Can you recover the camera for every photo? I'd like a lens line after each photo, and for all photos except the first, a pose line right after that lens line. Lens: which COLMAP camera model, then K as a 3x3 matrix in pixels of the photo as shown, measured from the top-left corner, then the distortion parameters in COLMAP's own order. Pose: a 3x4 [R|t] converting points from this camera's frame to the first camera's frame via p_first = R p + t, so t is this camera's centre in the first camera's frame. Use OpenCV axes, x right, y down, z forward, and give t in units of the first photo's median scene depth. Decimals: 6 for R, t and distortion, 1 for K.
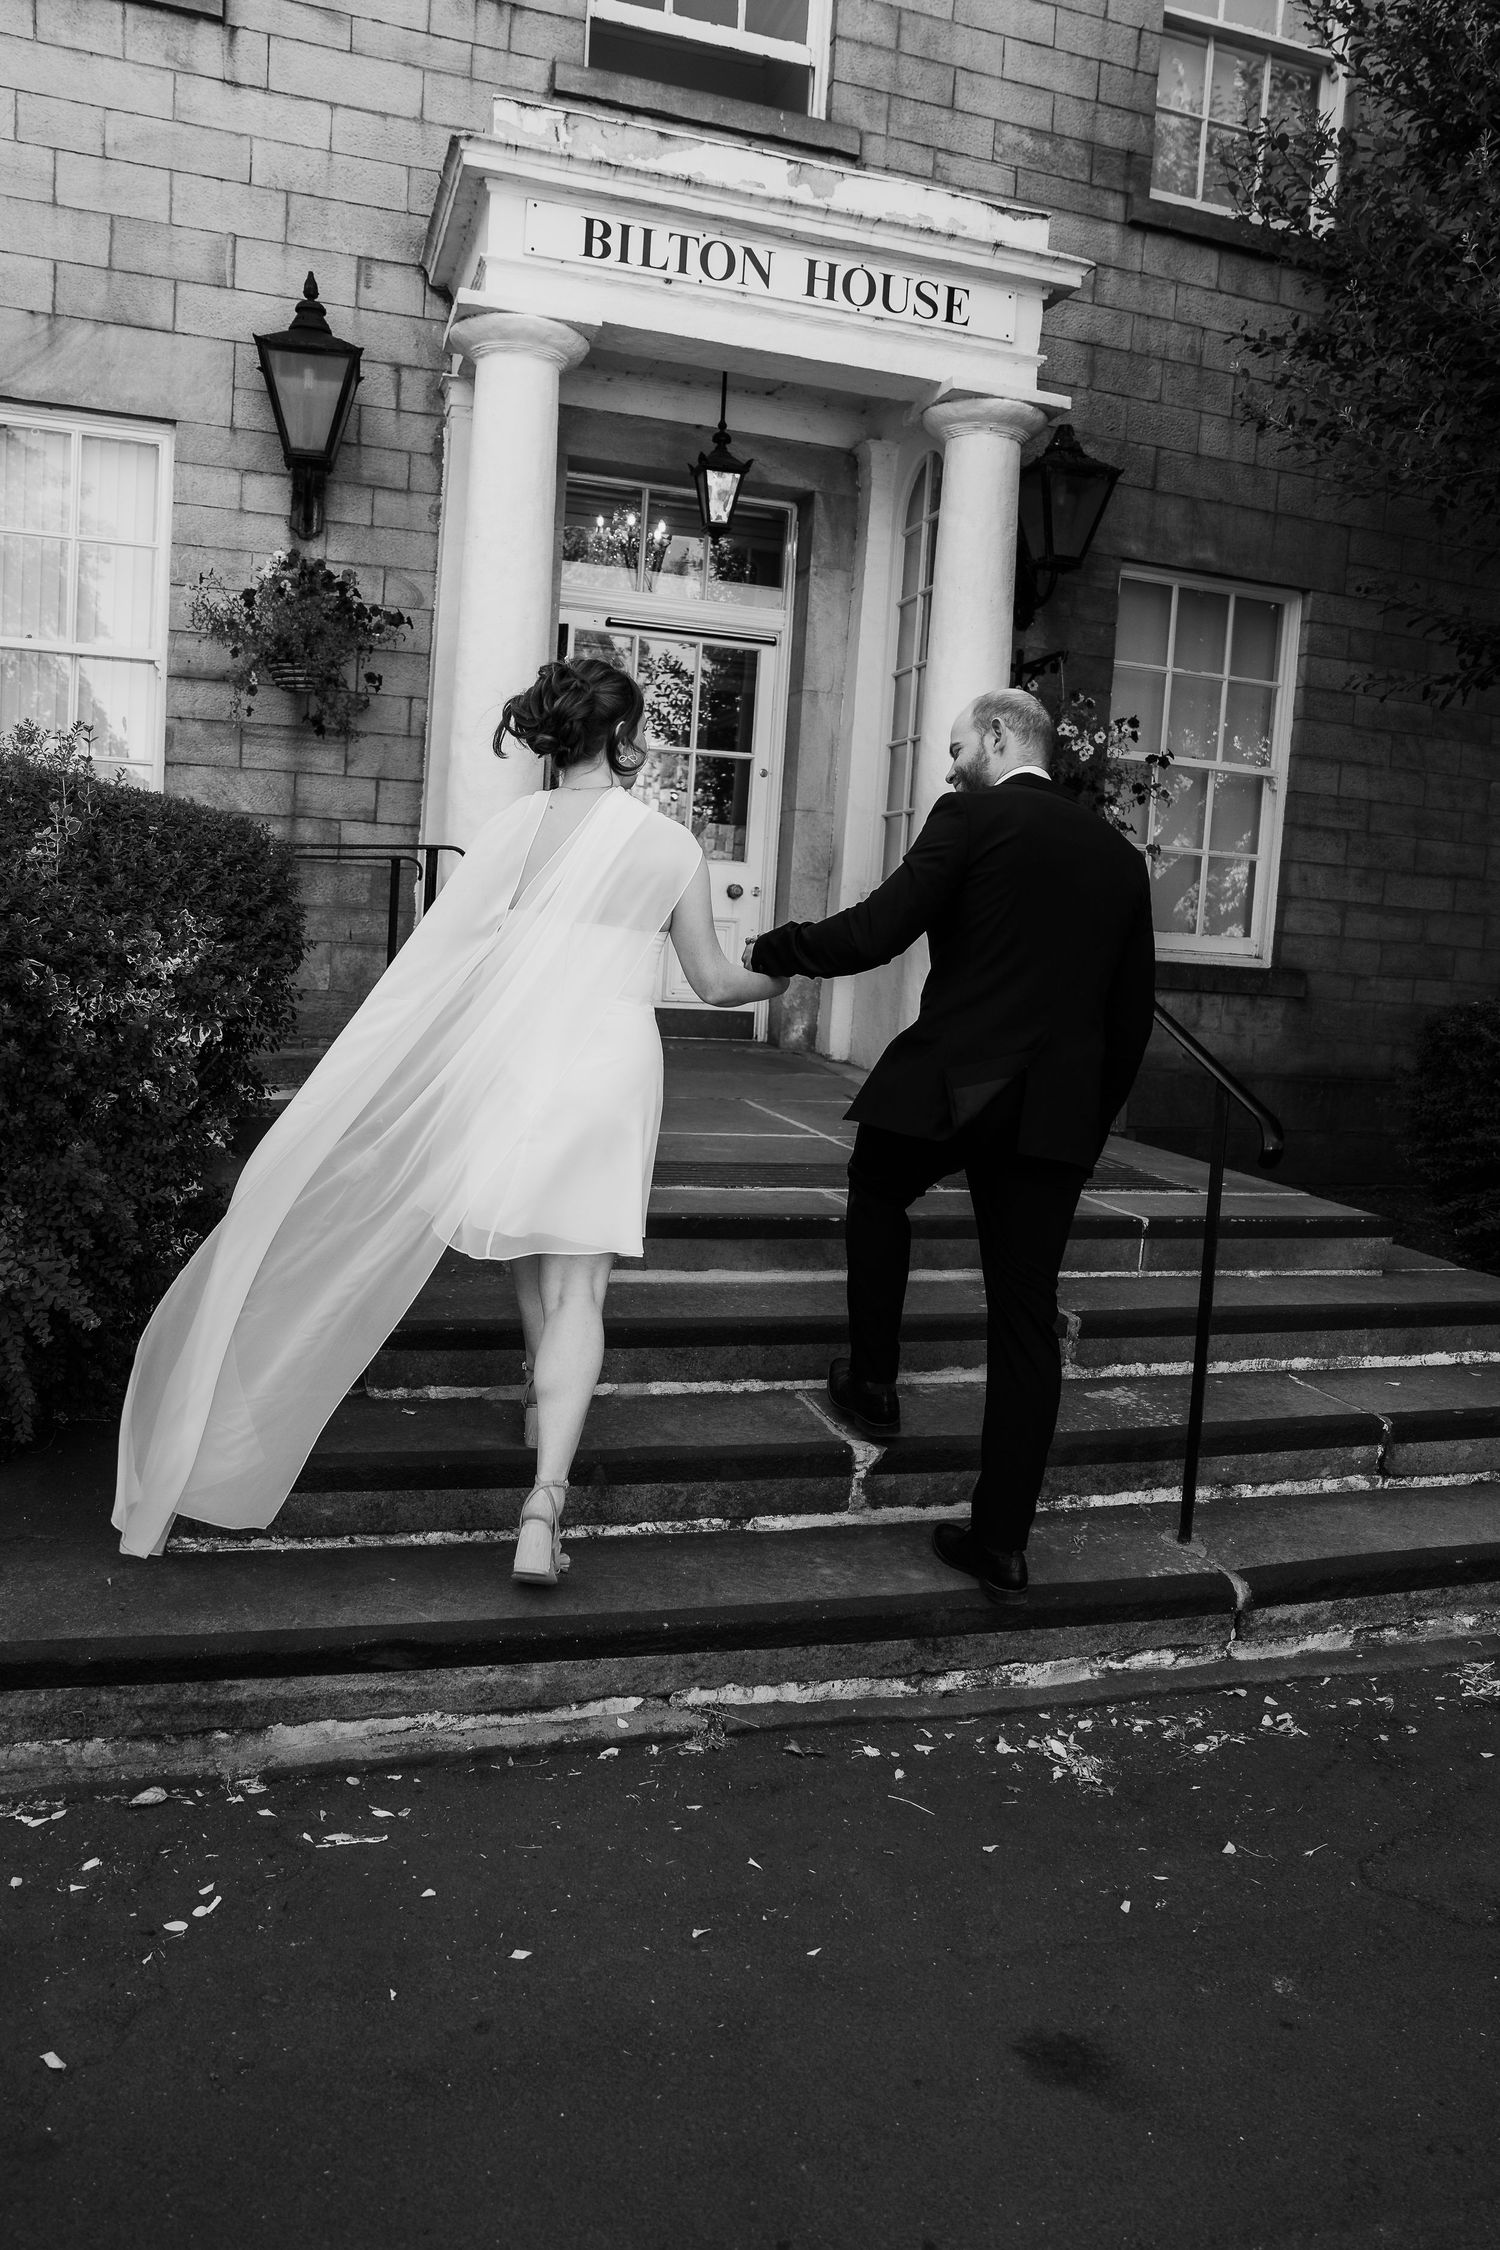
lens RADIAL K [[1562.4, 0, 753.4], [0, 1562.4, 1116.5], [0, 0, 1]] dist [-0.111112, 0.084032]
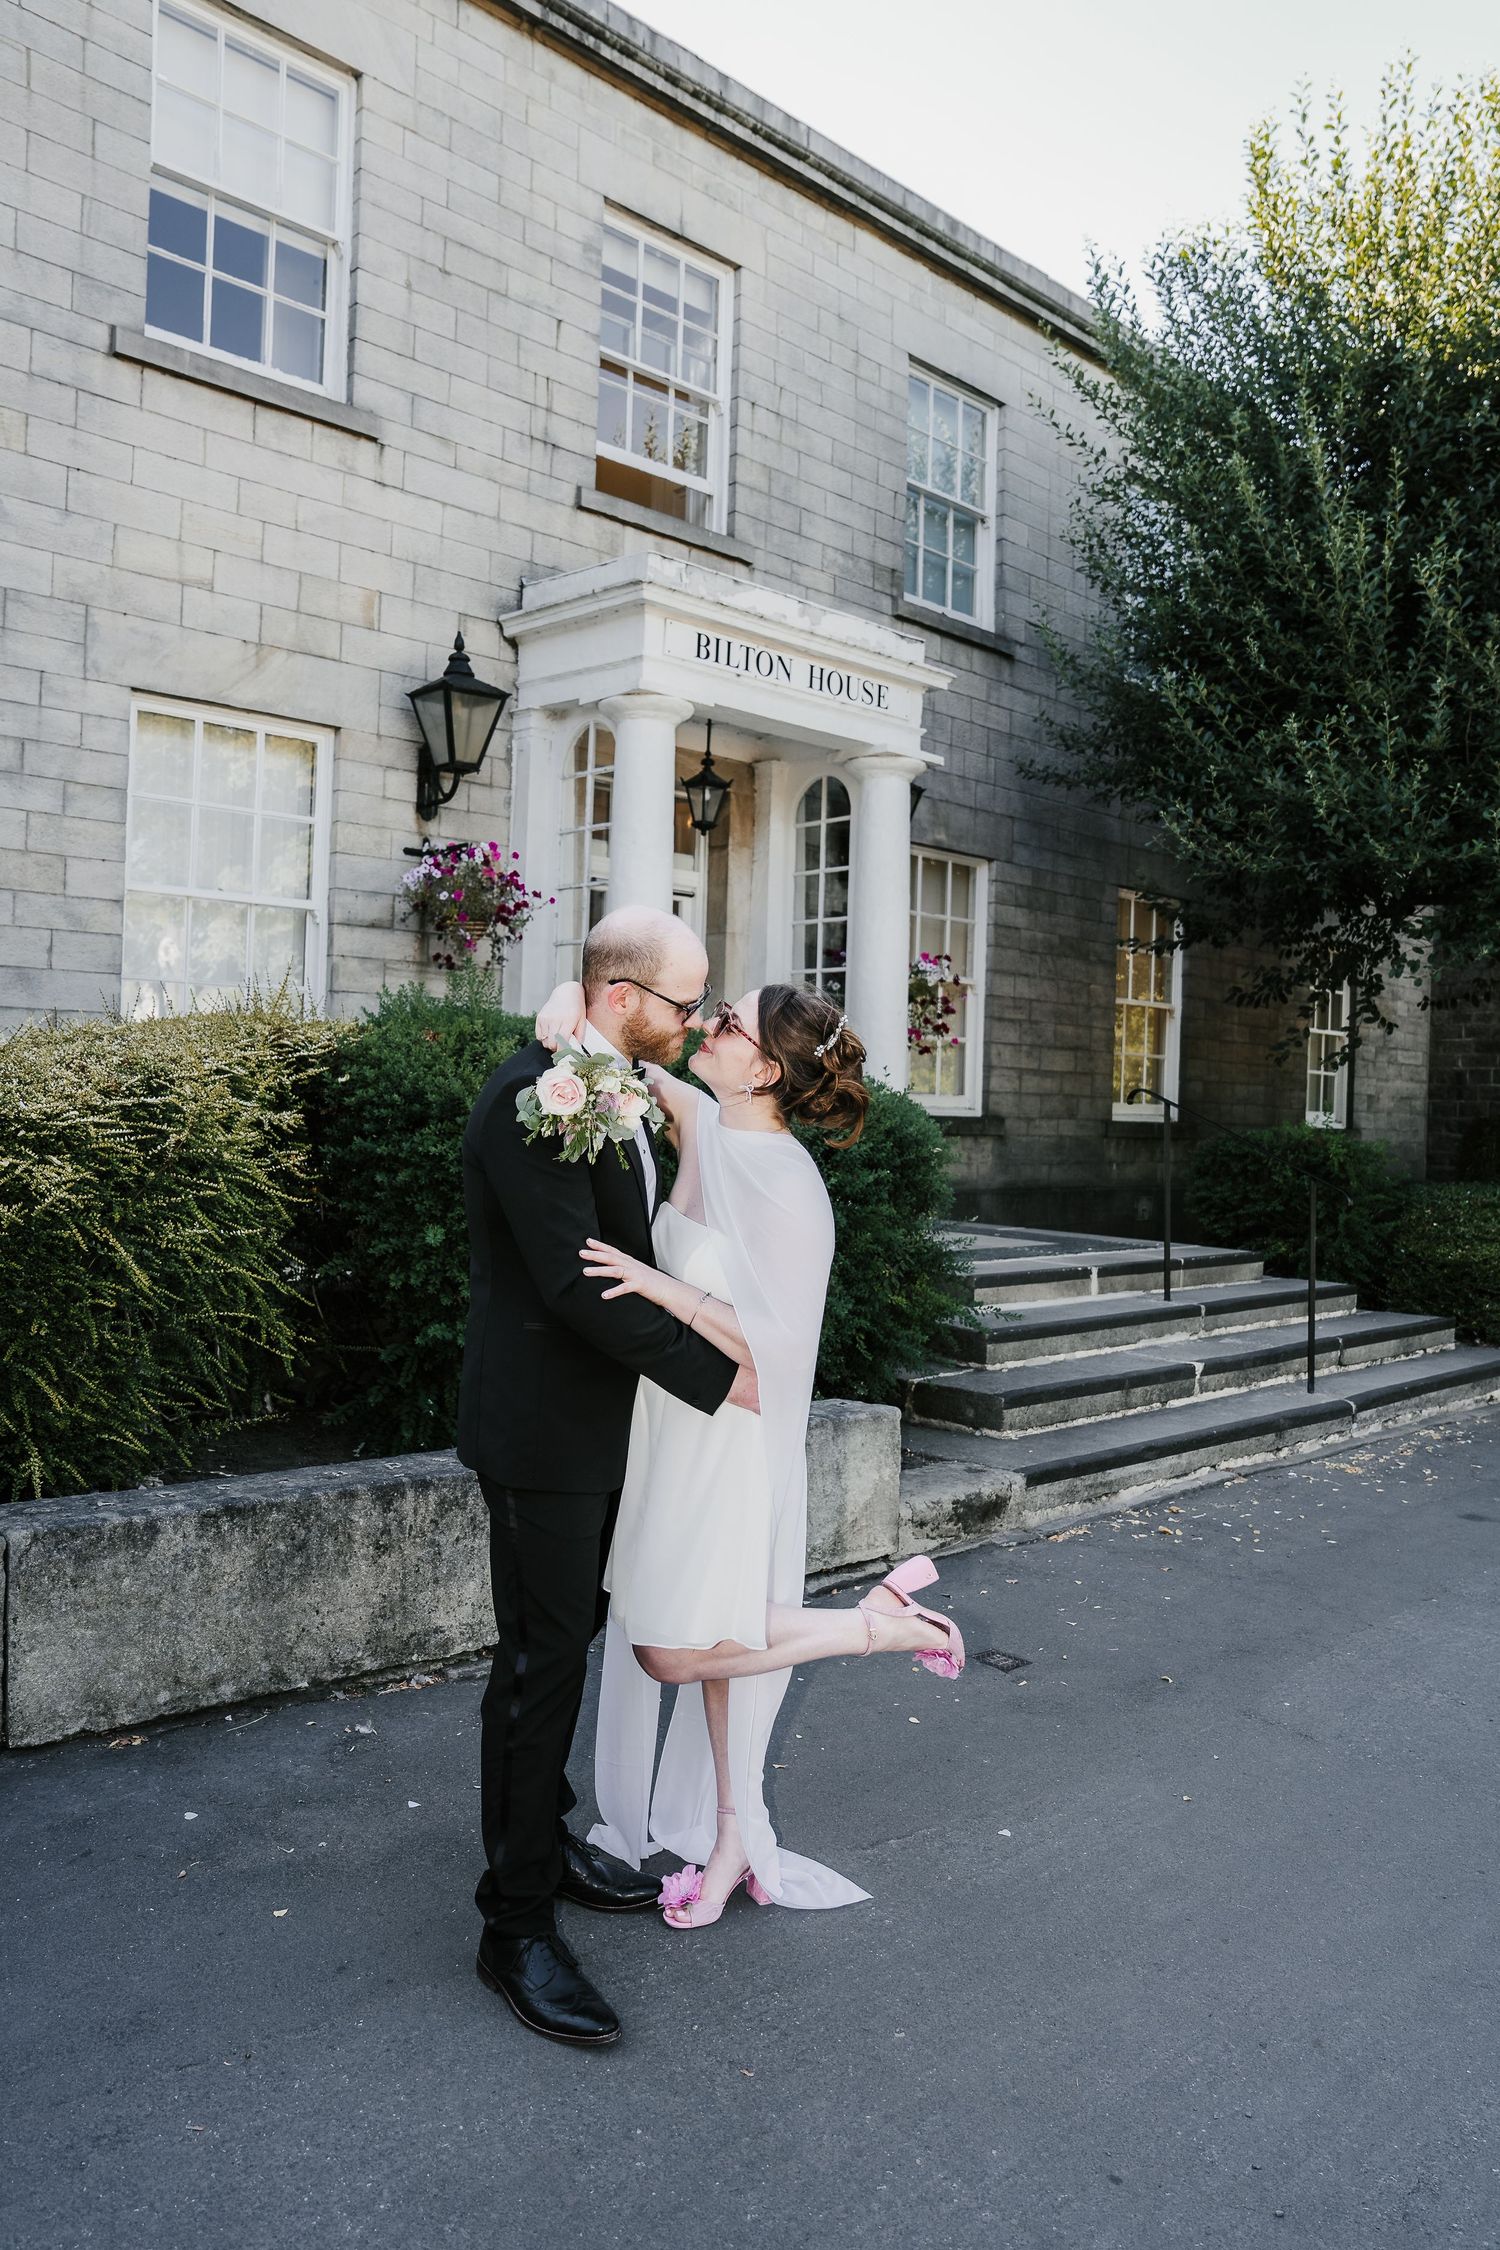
lens RADIAL K [[1614.3, 0, 763.3], [0, 1614.3, 1135.6], [0, 0, 1]] dist [-0.120455, 0.107152]
pose [[0.894886, -0.044909, 0.444029, -0.693850], [0.080349, 0.994879, -0.061311, -0.003029], [-0.439002, 0.090544, 0.893912, -0.341367]]
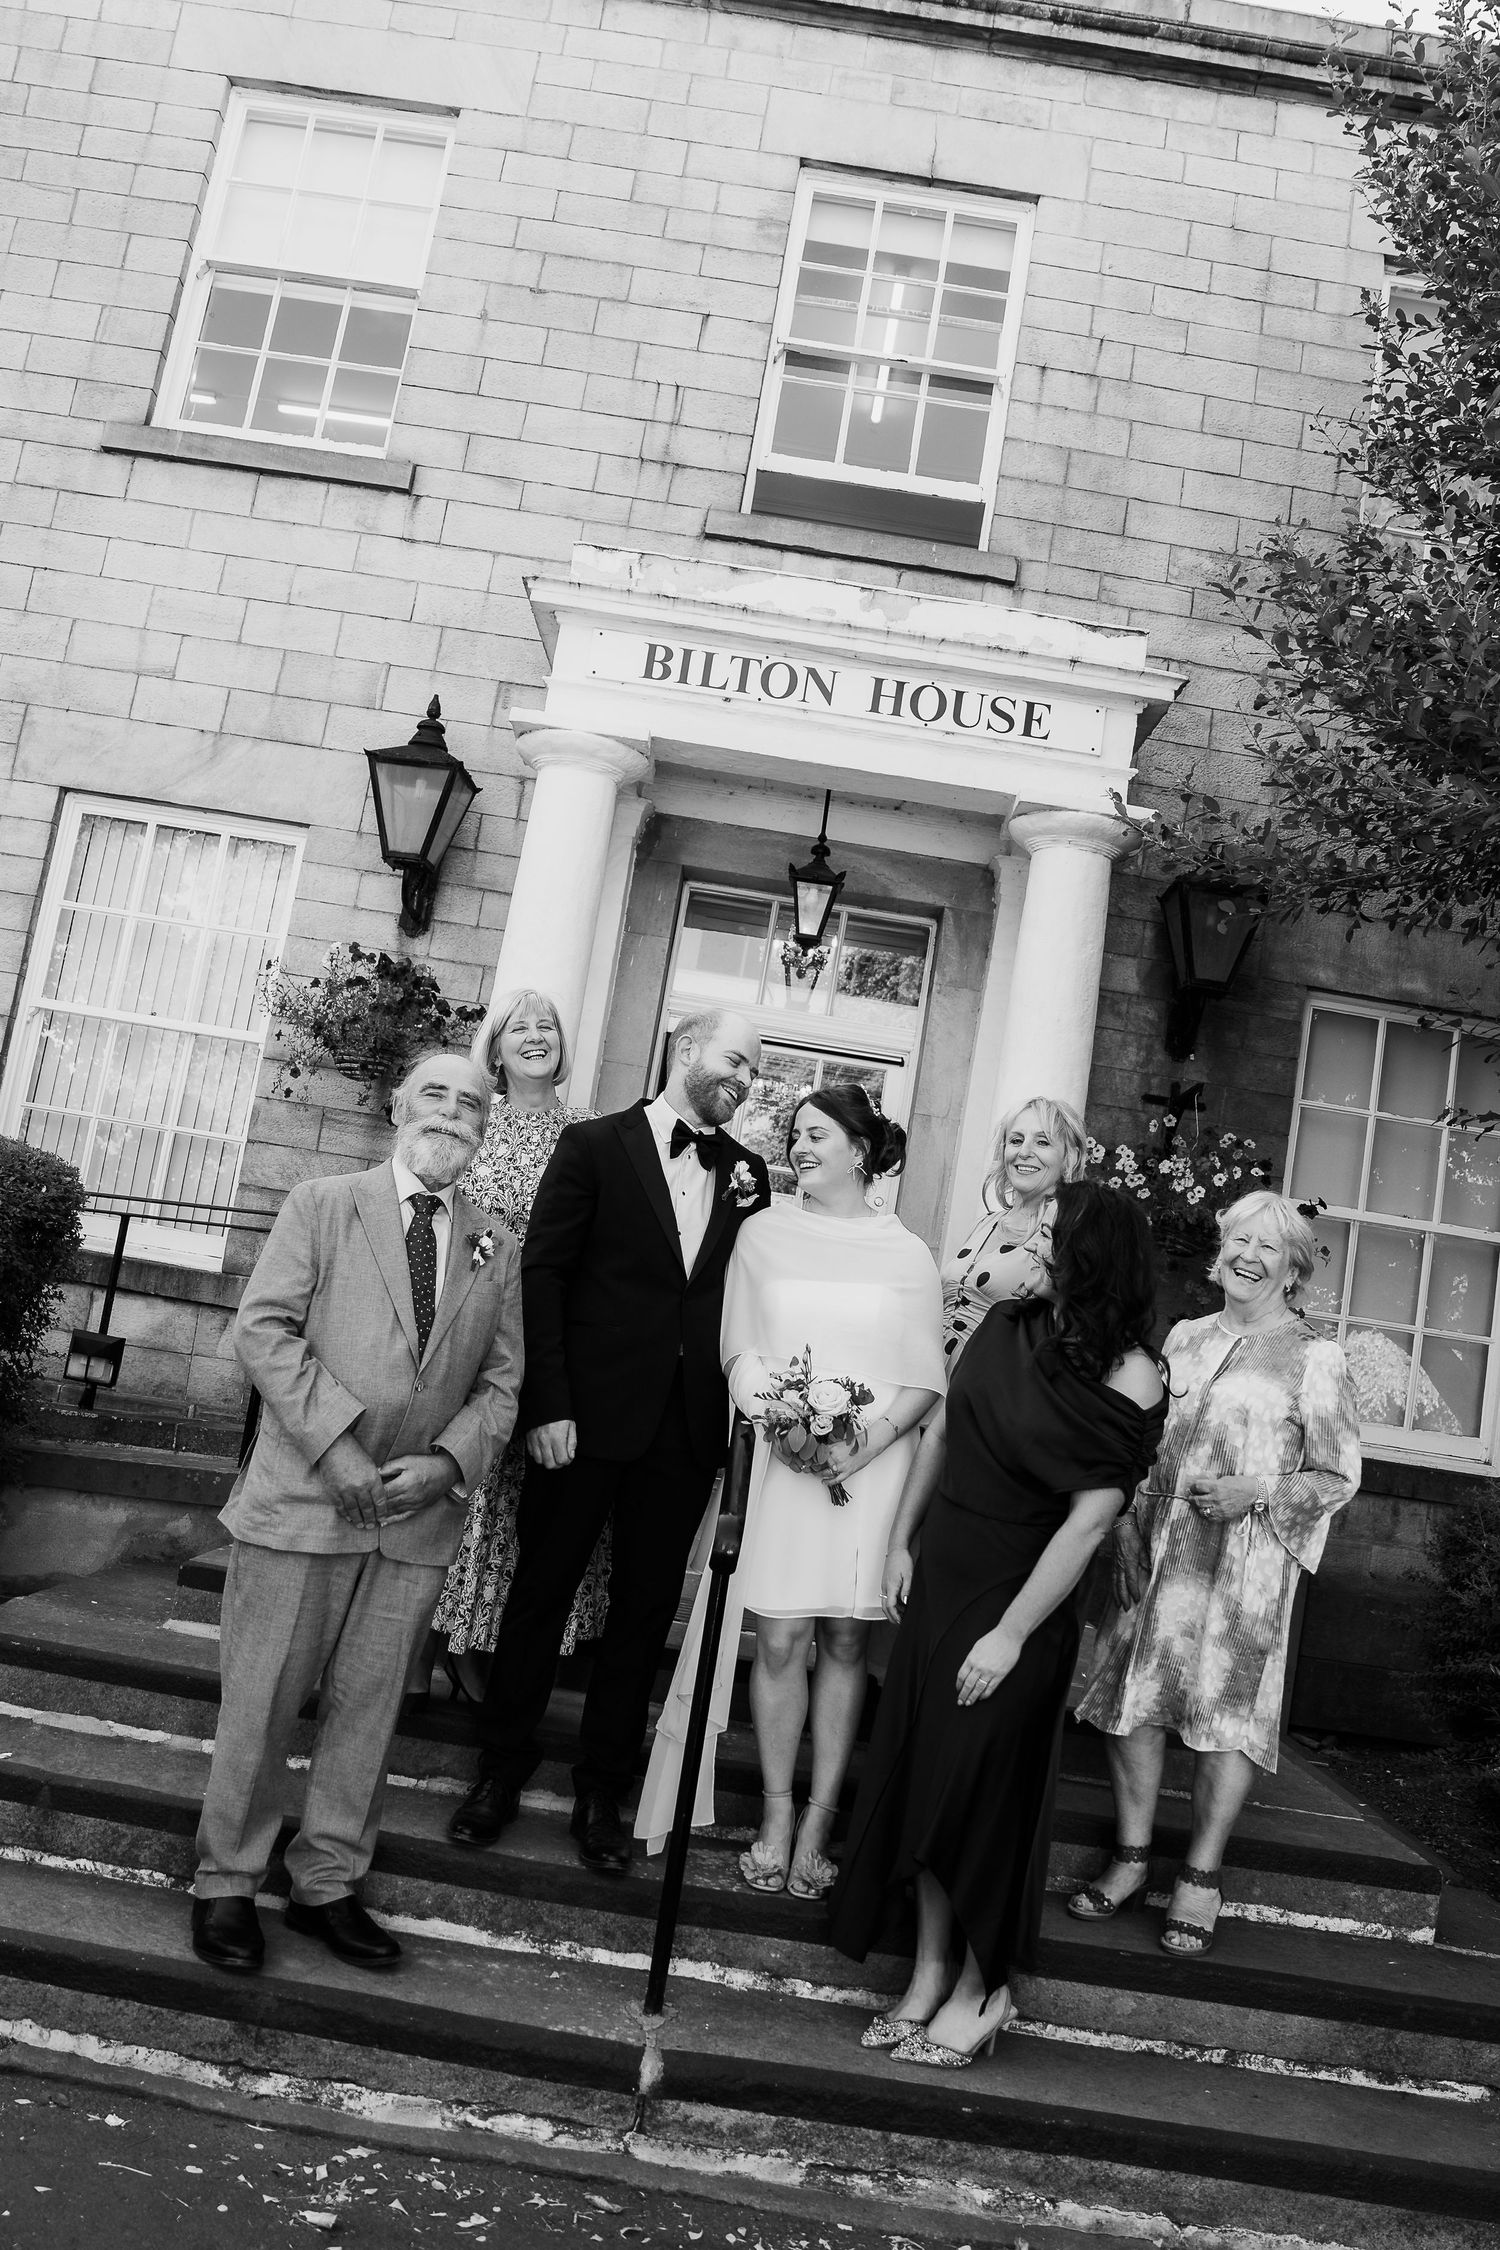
lens RADIAL K [[1837.0, 0, 765.9], [0, 1837.0, 1120.0], [0, 0, 1]] dist [-0.120429, 0.098900]
pose [[0.956039, 0.053094, -0.288395, 0.307411], [-0.131270, 0.956917, -0.258994, 0.024884], [0.262219, 0.285466, 0.921819, -0.025781]]
